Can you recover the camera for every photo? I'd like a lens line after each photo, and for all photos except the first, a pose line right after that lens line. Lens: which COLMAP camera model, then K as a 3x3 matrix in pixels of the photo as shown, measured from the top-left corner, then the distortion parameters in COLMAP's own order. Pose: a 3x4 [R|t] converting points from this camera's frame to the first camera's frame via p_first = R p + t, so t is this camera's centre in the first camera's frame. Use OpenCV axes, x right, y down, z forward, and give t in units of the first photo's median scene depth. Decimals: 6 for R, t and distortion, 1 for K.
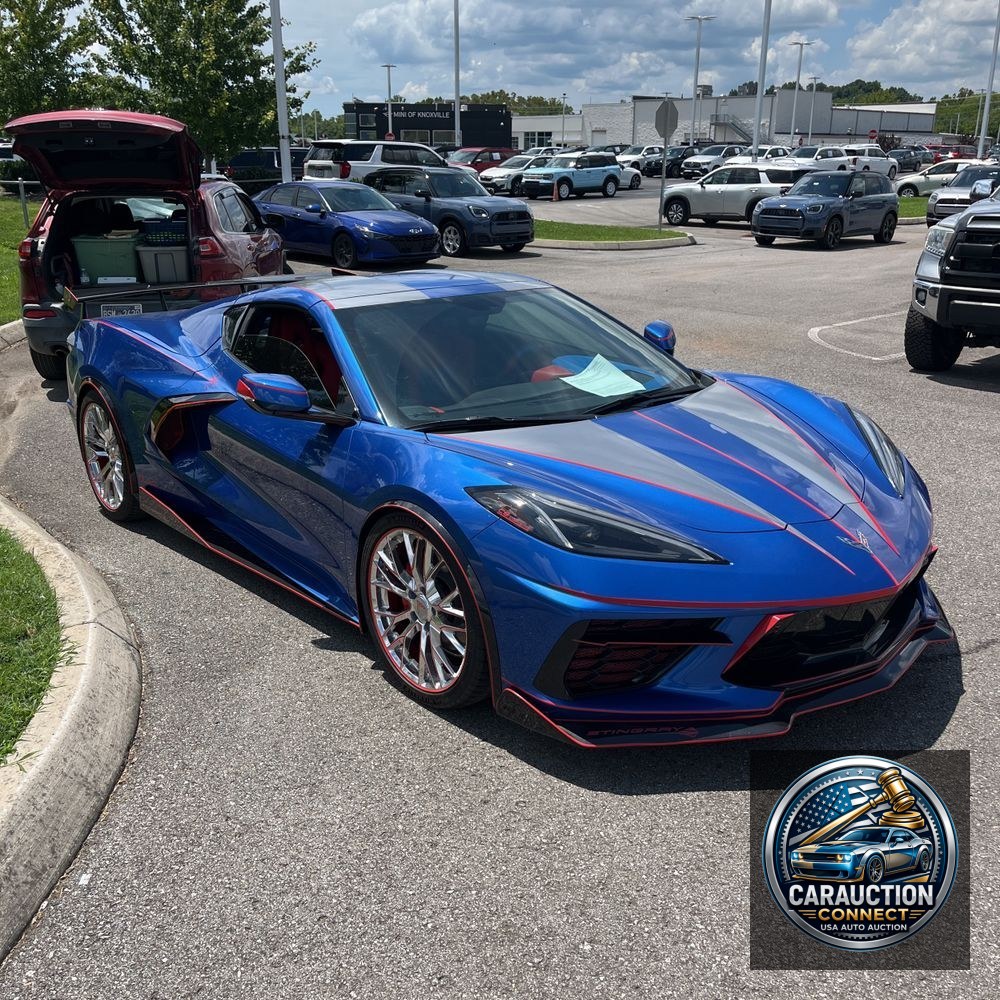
lens RADIAL K [[1022.0, 0, 502.1], [0, 1022.0, 527.2], [0, 0, 1]] dist [0.014030, -0.005177]
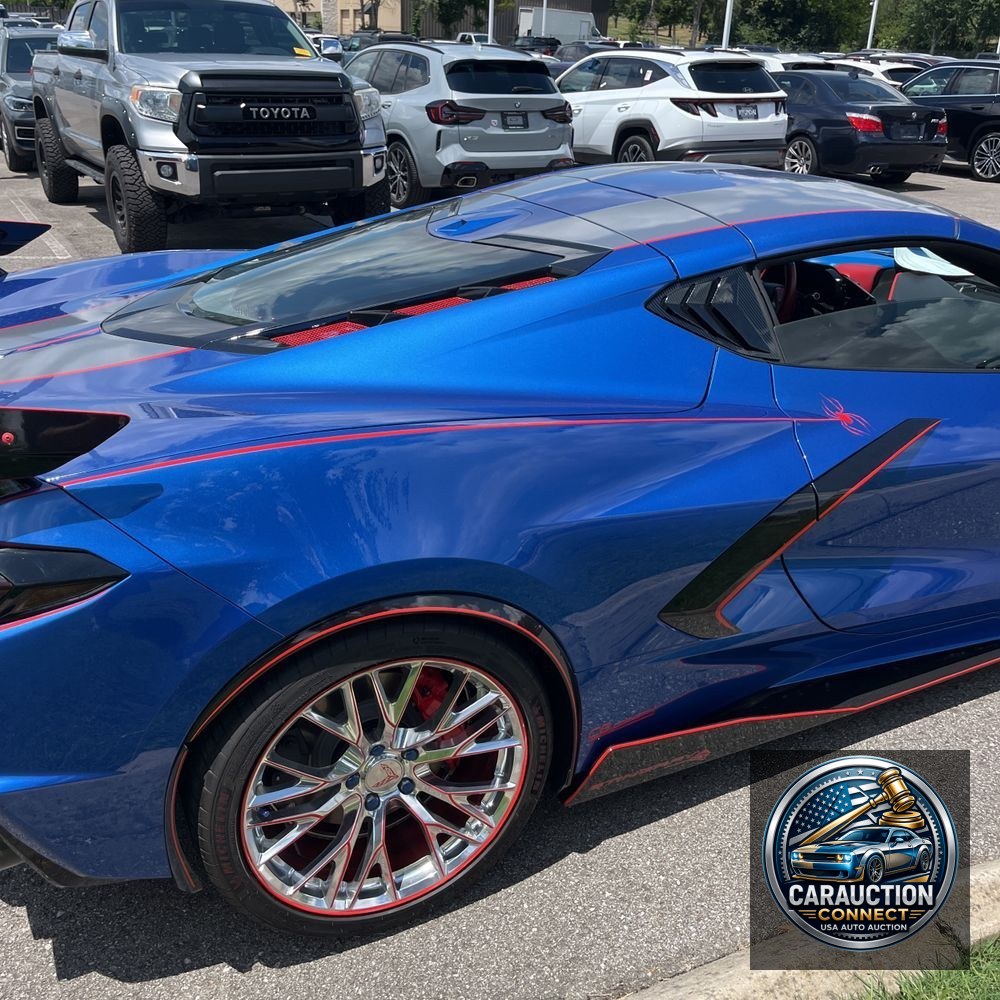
lens RADIAL K [[1028.5, 0, 512.3], [0, 1028.5, 497.1], [0, 0, 1]] dist [0.030239, -0.032576]
pose [[0.256661, -0.378017, 0.889510, -0.125358], [0.293800, 0.907303, 0.300804, -0.048553], [-0.920764, 0.184133, 0.343931, 0.154041]]
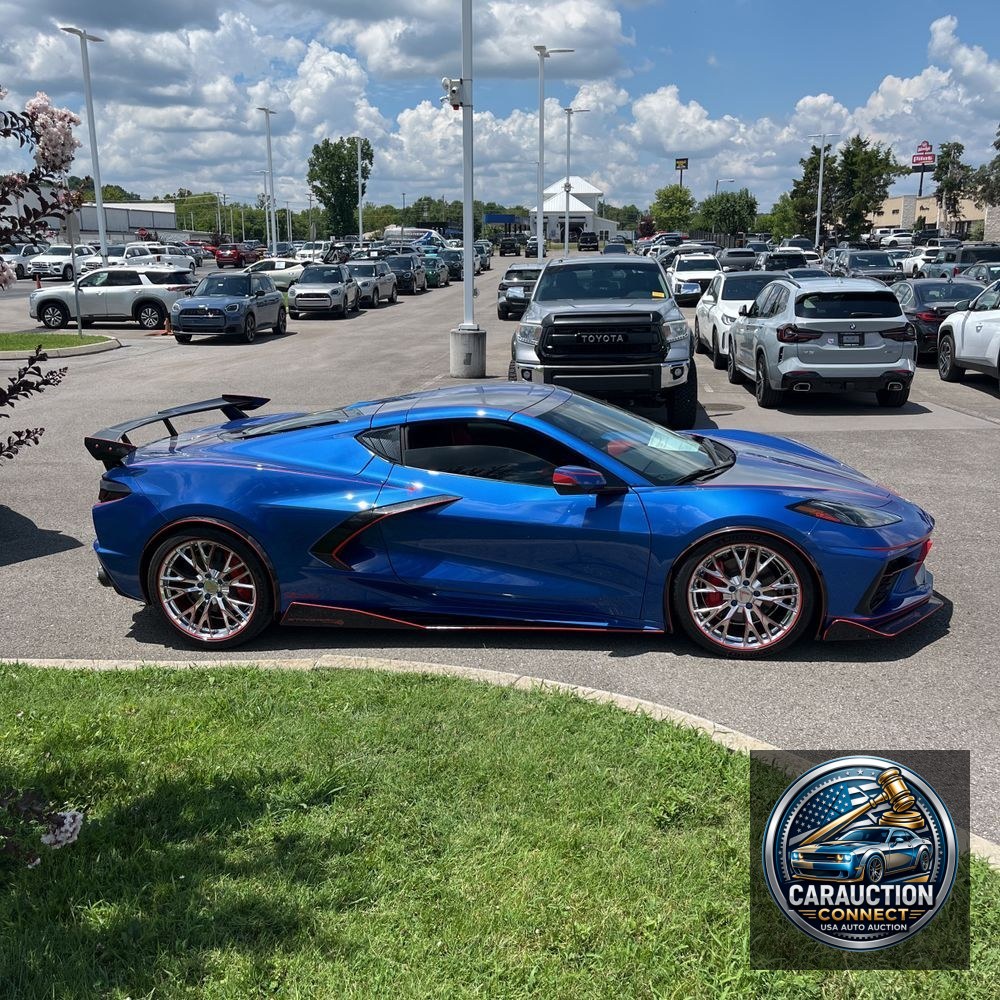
lens RADIAL K [[1014.3, 0, 502.4], [0, 1014.3, 530.6], [0, 0, 1]] dist [0.033768, -0.036967]
pose [[0.768801, -0.179455, 0.613792, -0.147563], [0.226684, 0.973968, 0.000828, -0.011369], [-0.597962, 0.138500, 0.789467, 0.000986]]
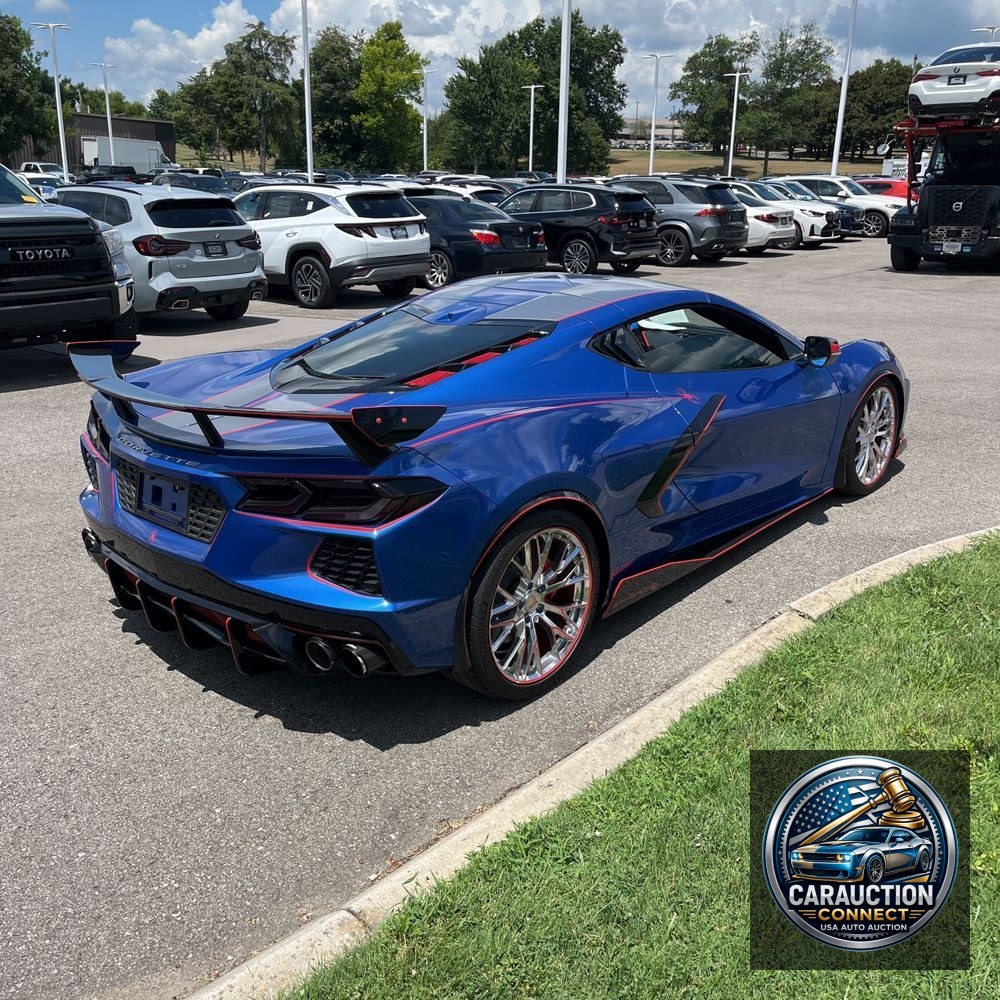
lens RADIAL K [[1010.6, 0, 500.2], [0, 1010.6, 518.1], [0, 0, 1]] dist [0.006814, 0.021709]
pose [[-0.124587, -0.316314, 0.940438, -0.186179], [0.326882, 0.881824, 0.339904, -0.066093], [-0.936817, 0.349760, -0.006466, 0.189548]]
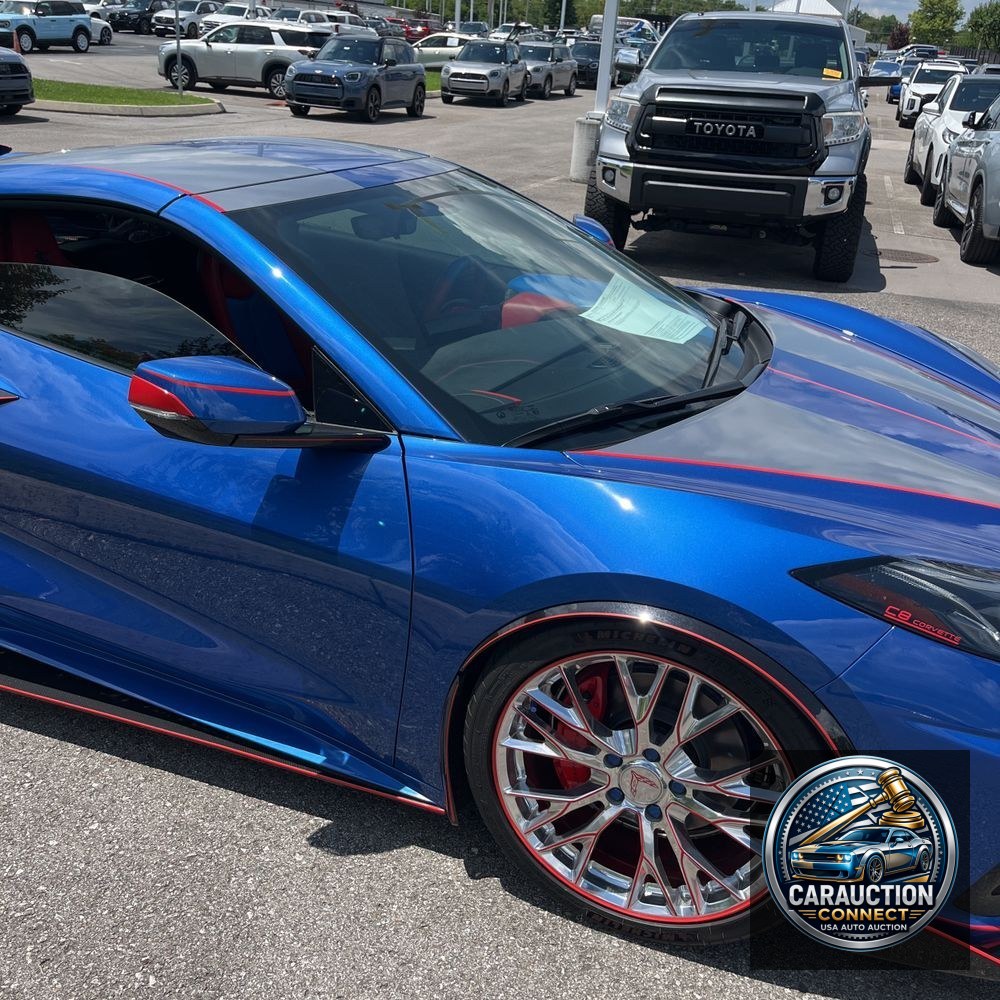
lens RADIAL K [[1014.3, 0, 502.4], [0, 1014.3, 530.6], [0, 0, 1]] dist [0.033768, -0.036967]
pose [[0.882009, -0.155653, 0.444783, -0.042212], [0.102889, 0.984710, 0.140571, -0.015867], [-0.459863, -0.078221, 0.884538, 0.066405]]
